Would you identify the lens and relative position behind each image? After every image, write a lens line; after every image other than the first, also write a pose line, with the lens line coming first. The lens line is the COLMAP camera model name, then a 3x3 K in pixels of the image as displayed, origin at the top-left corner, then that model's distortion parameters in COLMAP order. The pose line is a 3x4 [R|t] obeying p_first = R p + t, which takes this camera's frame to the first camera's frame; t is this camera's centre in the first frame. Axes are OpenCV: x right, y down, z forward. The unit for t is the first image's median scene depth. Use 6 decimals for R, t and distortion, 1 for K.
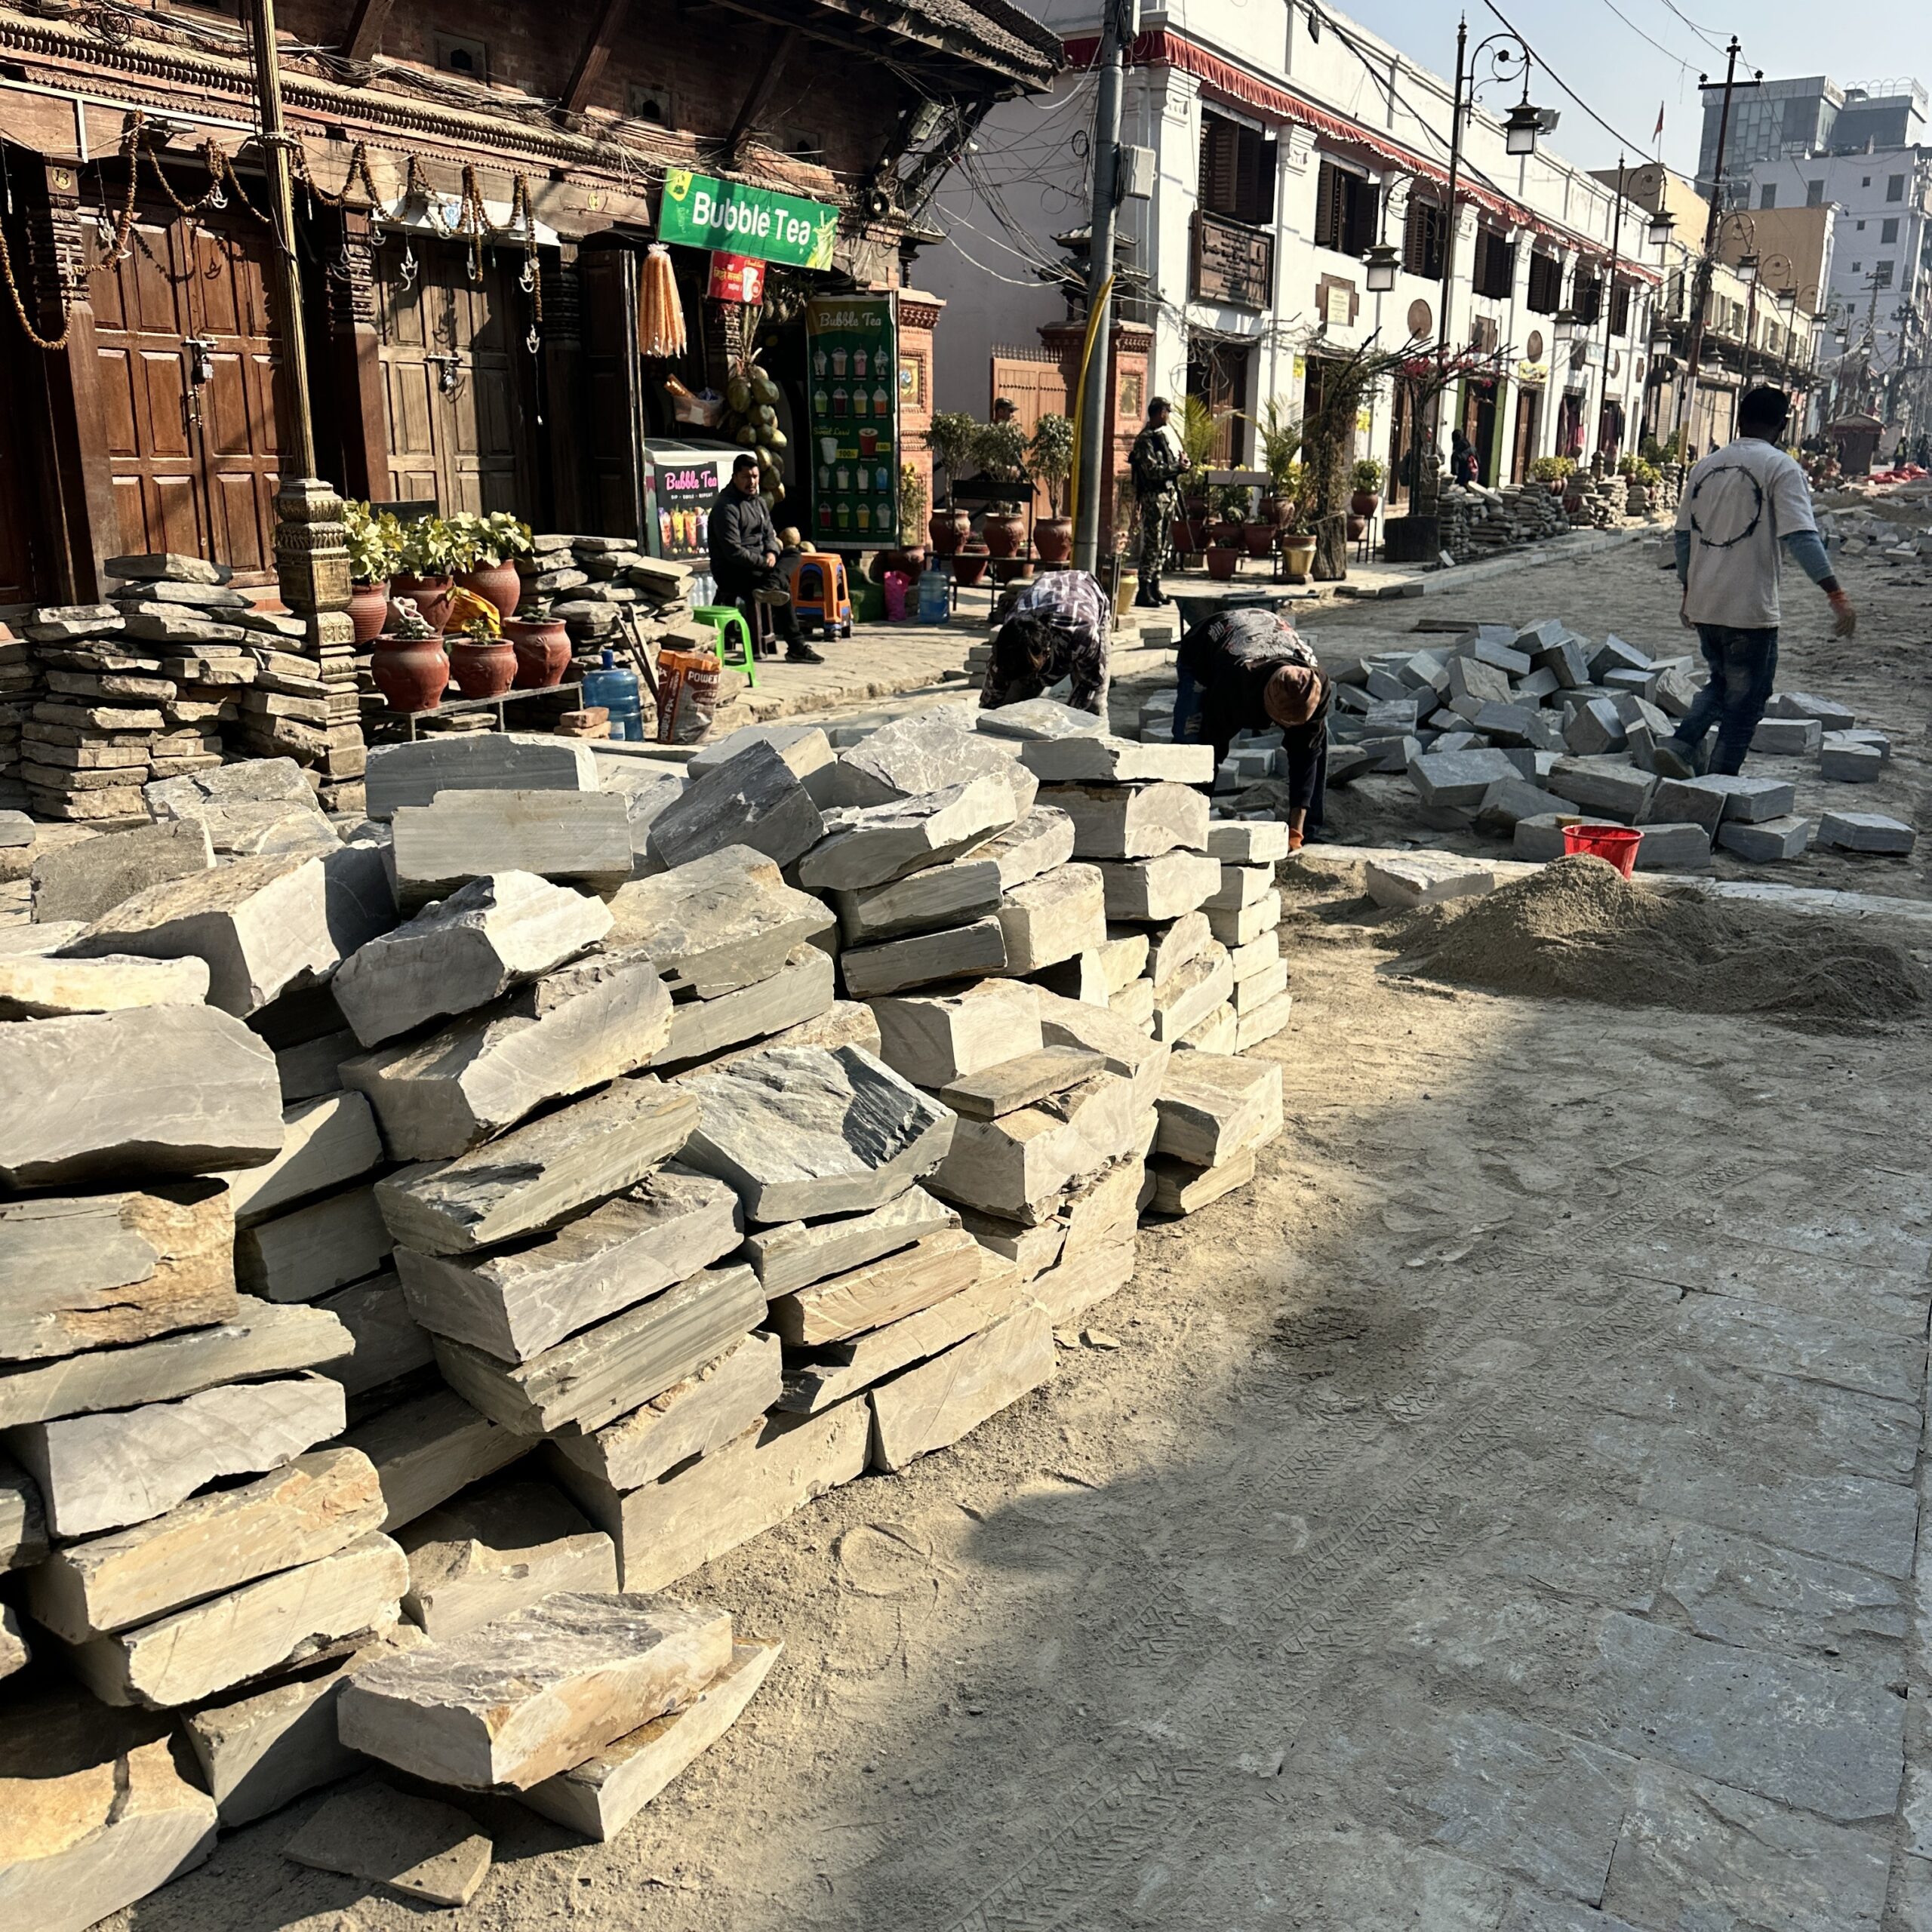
lens RADIAL K [[1883.9, 0, 966.0], [0, 1883.9, 966.0], [0, 0, 1]] dist [0.055164, -0.052235]
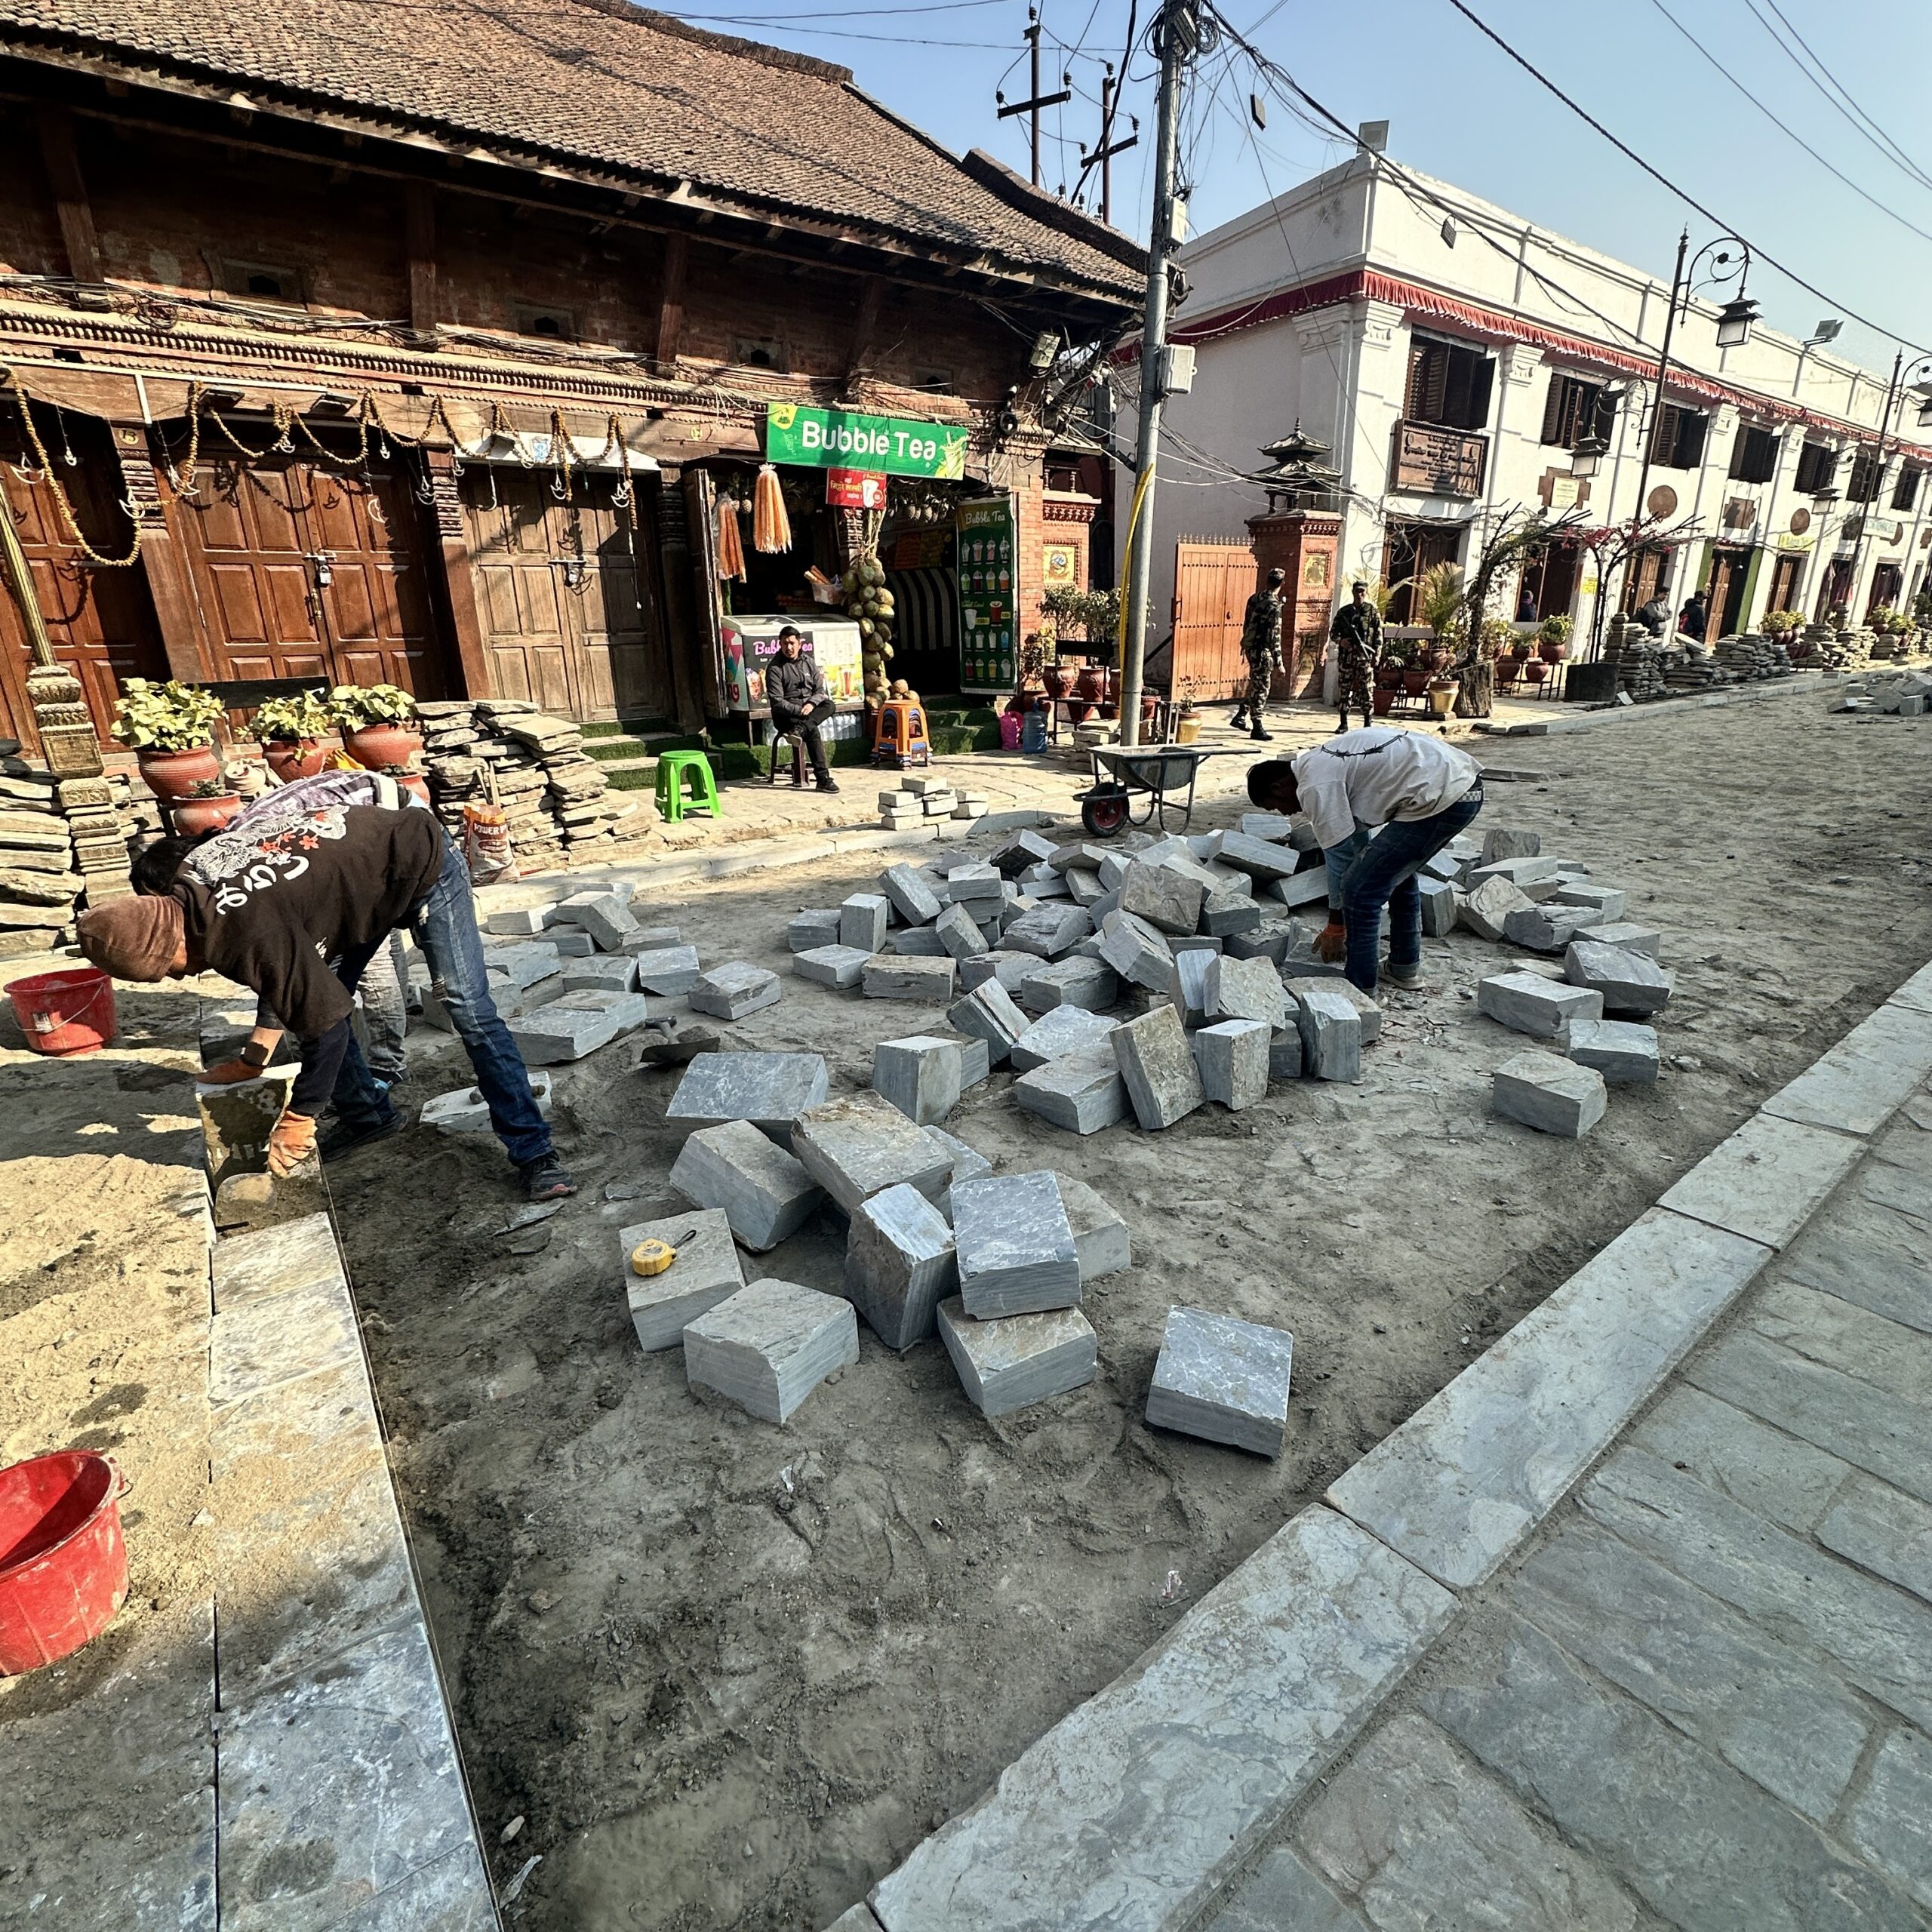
lens RADIAL K [[1023.8, 0, 966.0], [0, 1023.8, 966.0], [0, 0, 1]] dist [-0.000159, -0.000496]
pose [[0.907745, 0.117001, -0.402878, 0.274359], [-0.091397, 0.992410, 0.082276, -0.106705], [0.409446, -0.037864, 0.911548, 0.392228]]
